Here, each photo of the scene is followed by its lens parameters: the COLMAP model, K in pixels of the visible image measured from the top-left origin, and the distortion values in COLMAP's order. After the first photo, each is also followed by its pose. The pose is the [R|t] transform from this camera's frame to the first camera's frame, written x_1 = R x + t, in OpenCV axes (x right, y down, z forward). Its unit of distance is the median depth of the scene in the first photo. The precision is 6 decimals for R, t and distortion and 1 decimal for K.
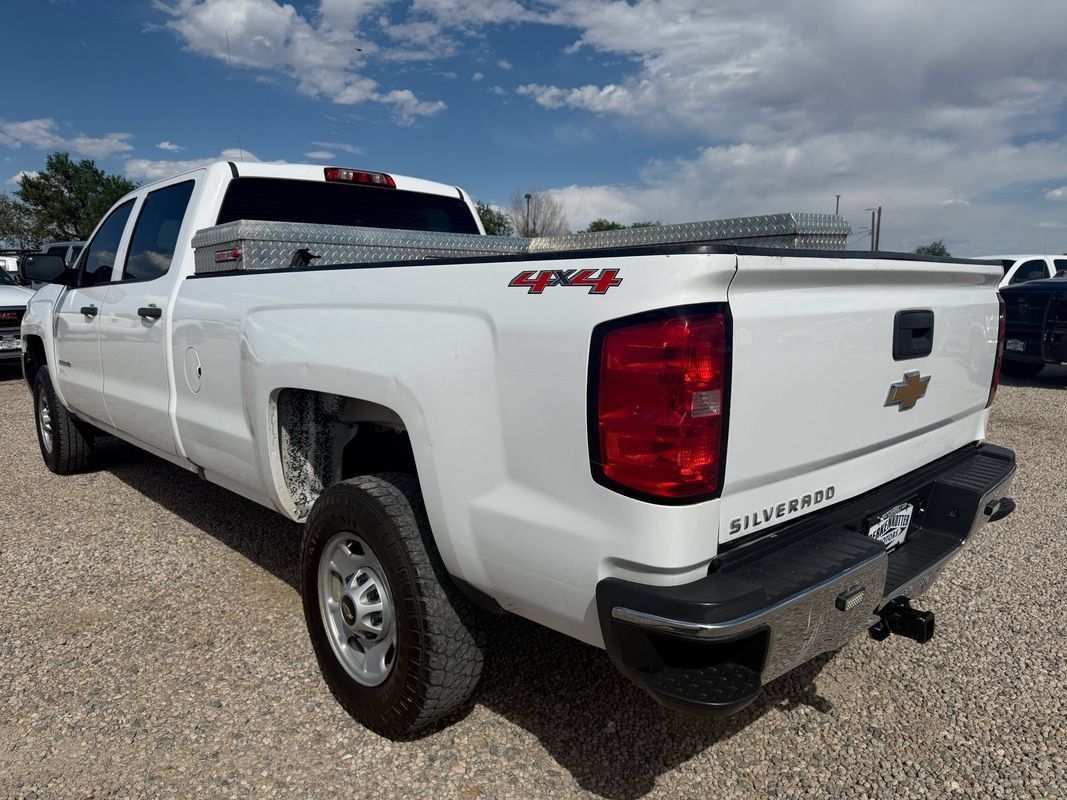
lens RADIAL K [[773.5, 0, 536.4], [0, 773.5, 397.1], [0, 0, 1]] dist [0.025488, -0.025753]
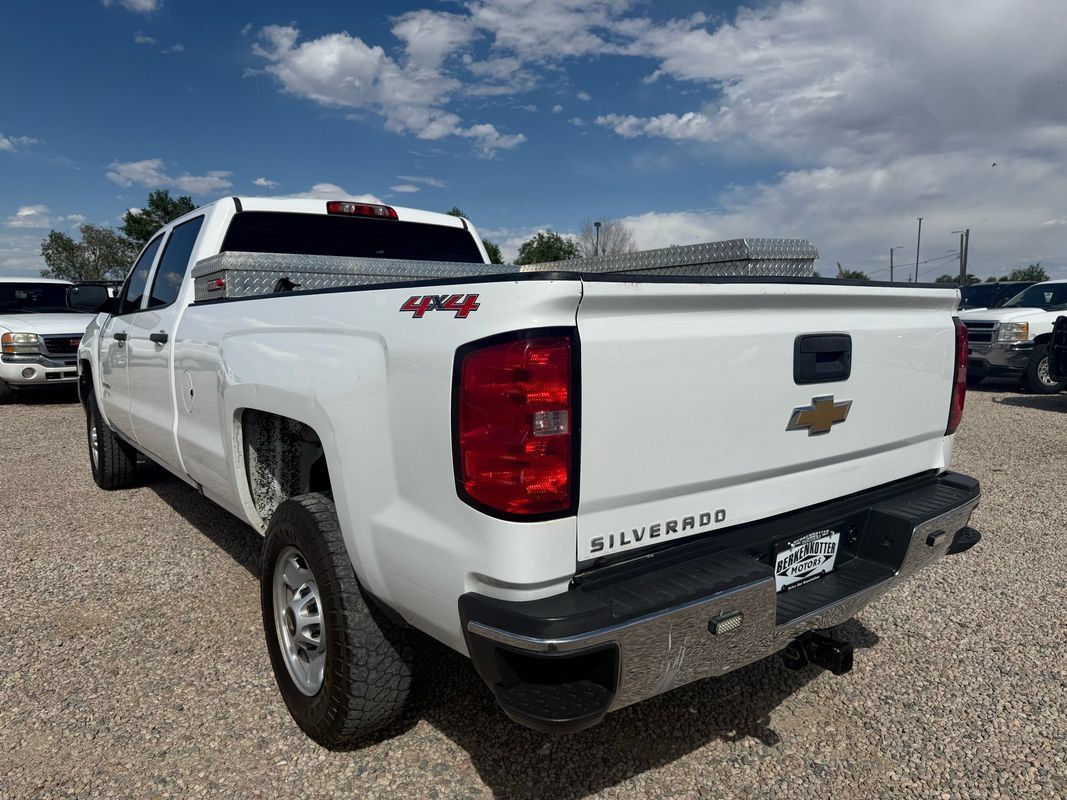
lens RADIAL K [[773.5, 0, 535.6], [0, 773.5, 393.5], [0, 0, 1]] dist [0.025488, -0.025753]
pose [[0.994883, 0.006827, -0.100803, 0.142443], [-0.010743, 0.999206, -0.038362, 0.003951], [0.100461, 0.039248, 0.994167, -0.013225]]
